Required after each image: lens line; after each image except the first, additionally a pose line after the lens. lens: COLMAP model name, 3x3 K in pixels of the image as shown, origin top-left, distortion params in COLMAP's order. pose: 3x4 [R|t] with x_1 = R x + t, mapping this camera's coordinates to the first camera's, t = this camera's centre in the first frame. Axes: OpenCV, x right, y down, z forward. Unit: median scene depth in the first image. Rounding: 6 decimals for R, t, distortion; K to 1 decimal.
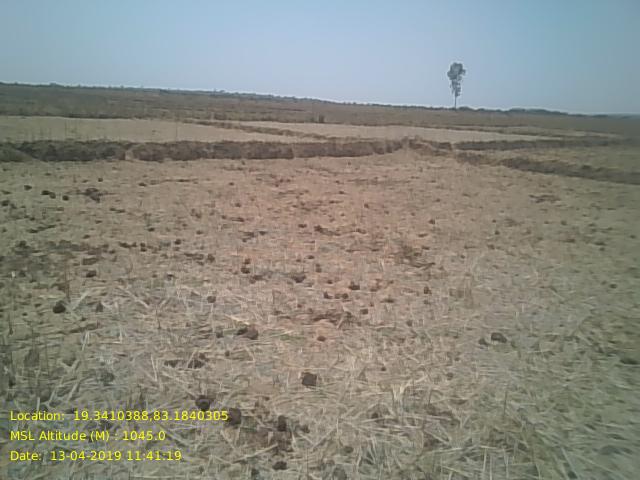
lens RADIAL K [[540.9, 0, 320.0], [0, 540.9, 240.0], [0, 0, 1]] dist [0.095601, -0.188907]
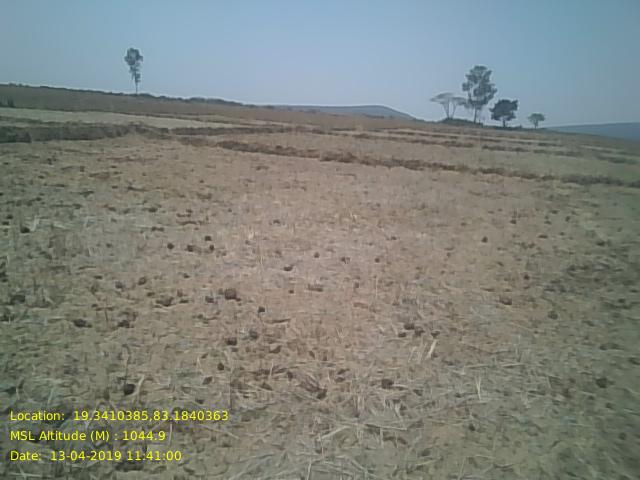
lens RADIAL K [[540.9, 0, 320.0], [0, 540.9, 240.0], [0, 0, 1]] dist [0.095601, -0.188907]
pose [[0.848552, -0.104019, 0.518787, -0.063856], [0.092316, 0.994552, 0.048415, 0.017408], [-0.520996, 0.006810, 0.853532, -0.088125]]
